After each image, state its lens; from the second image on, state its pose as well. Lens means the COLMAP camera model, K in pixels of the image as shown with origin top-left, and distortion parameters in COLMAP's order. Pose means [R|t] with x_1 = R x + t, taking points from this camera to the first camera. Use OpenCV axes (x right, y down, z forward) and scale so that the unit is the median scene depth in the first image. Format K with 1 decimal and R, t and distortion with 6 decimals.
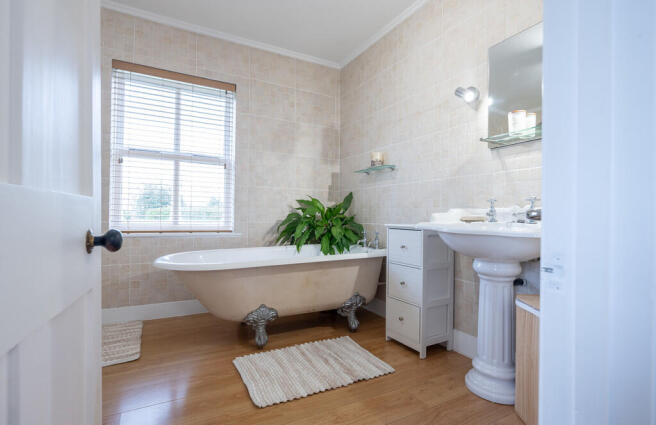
lens RADIAL K [[315.4, 0, 328.0], [0, 315.4, 212.5], [0, 0, 1]] dist [-0.001574, -0.000368]
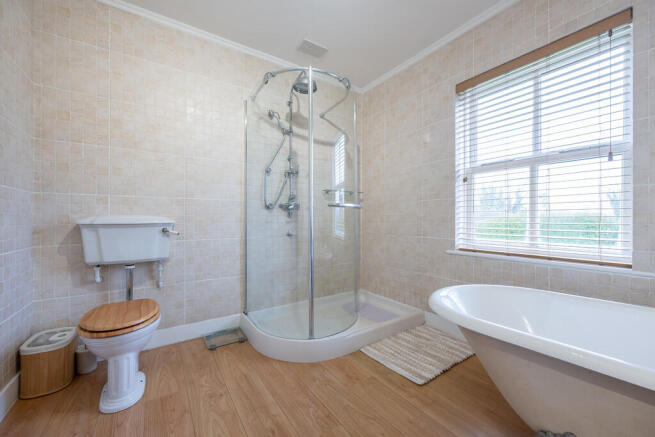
lens RADIAL K [[258.8, 0, 327.5], [0, 258.8, 218.5], [0, 0, 1]] dist [0.001007, 0.000259]
pose [[0.077336, -0.009361, -0.996961, 0.126712], [0.022131, 0.999726, -0.007671, -0.038361], [0.996759, -0.021470, 0.077522, 0.440929]]
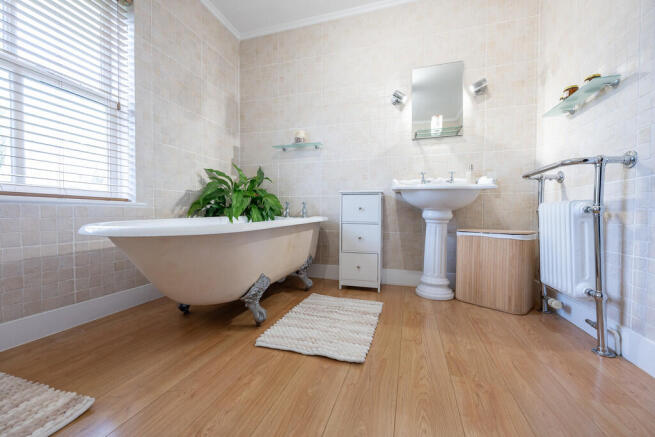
lens RADIAL K [[258.8, 0, 327.5], [0, 258.8, 218.5], [0, 0, 1]] dist [0.001007, 0.000259]
pose [[0.718816, -0.023570, 0.694800, -0.412613], [-0.002655, 0.999325, 0.036648, 0.082592], [-0.695195, -0.028188, 0.718268, 0.269852]]
